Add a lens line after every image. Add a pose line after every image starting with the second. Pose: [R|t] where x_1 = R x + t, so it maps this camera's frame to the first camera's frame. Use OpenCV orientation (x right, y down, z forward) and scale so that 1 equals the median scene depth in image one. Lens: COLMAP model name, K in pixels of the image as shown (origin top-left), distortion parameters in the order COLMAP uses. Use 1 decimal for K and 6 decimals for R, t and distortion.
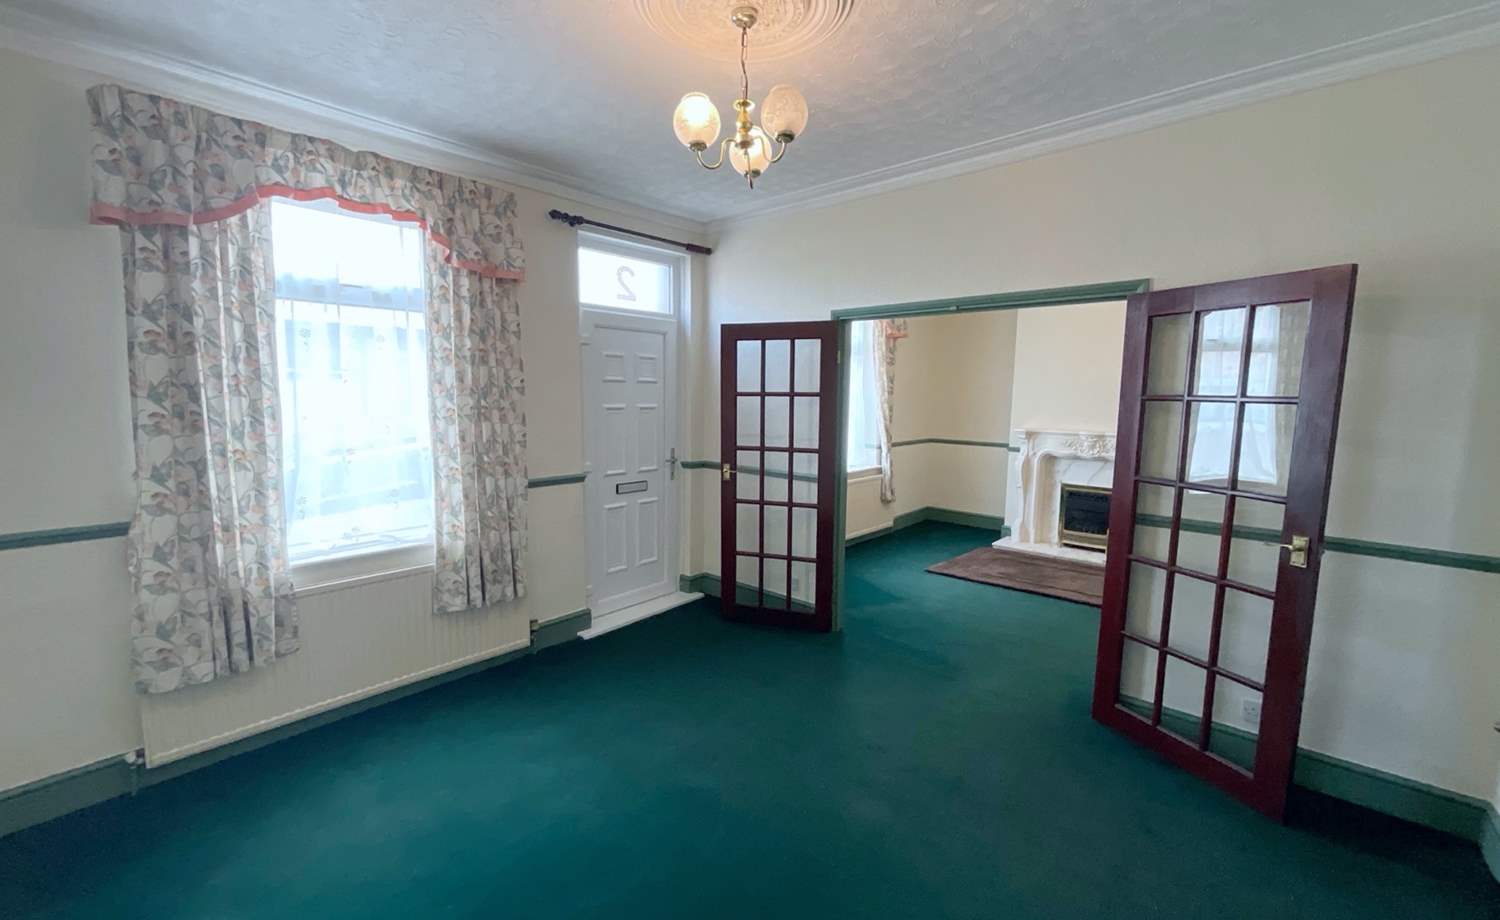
lens RADIAL K [[617.7, 0, 750.0], [0, 617.7, 460.0], [0, 0, 1]] dist [-0.000037, 0.004629]
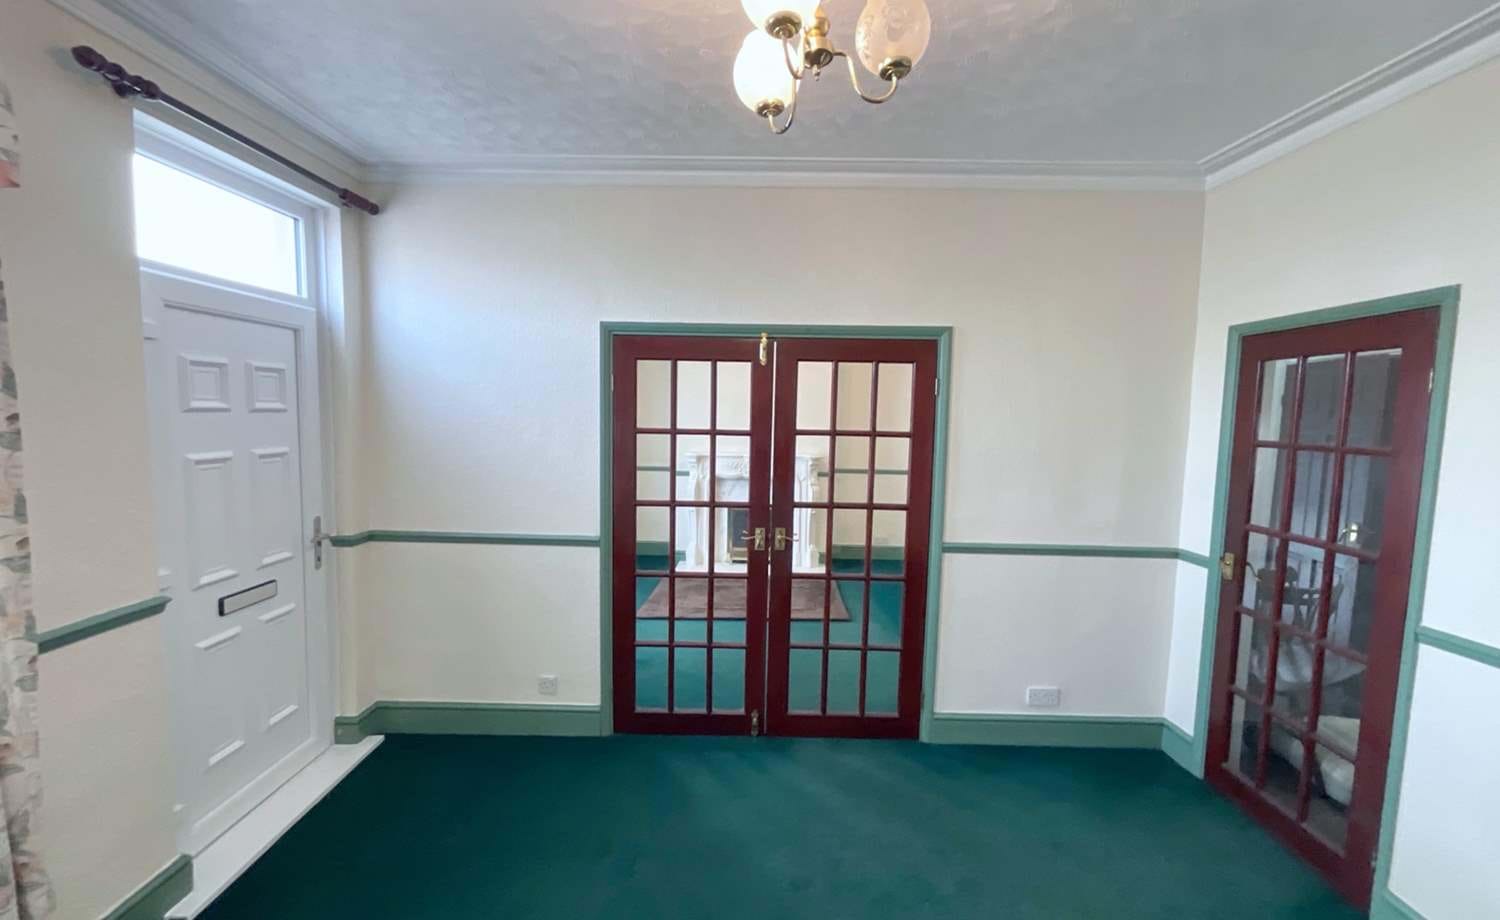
lens RADIAL K [[617.7, 0, 750.0], [0, 617.7, 460.0], [0, 0, 1]] dist [-0.000037, 0.004629]
pose [[0.726666, -0.060212, 0.684347, -0.248446], [0.080982, 0.996714, 0.001706, -0.045831], [-0.682201, 0.054180, 0.729155, 0.280217]]
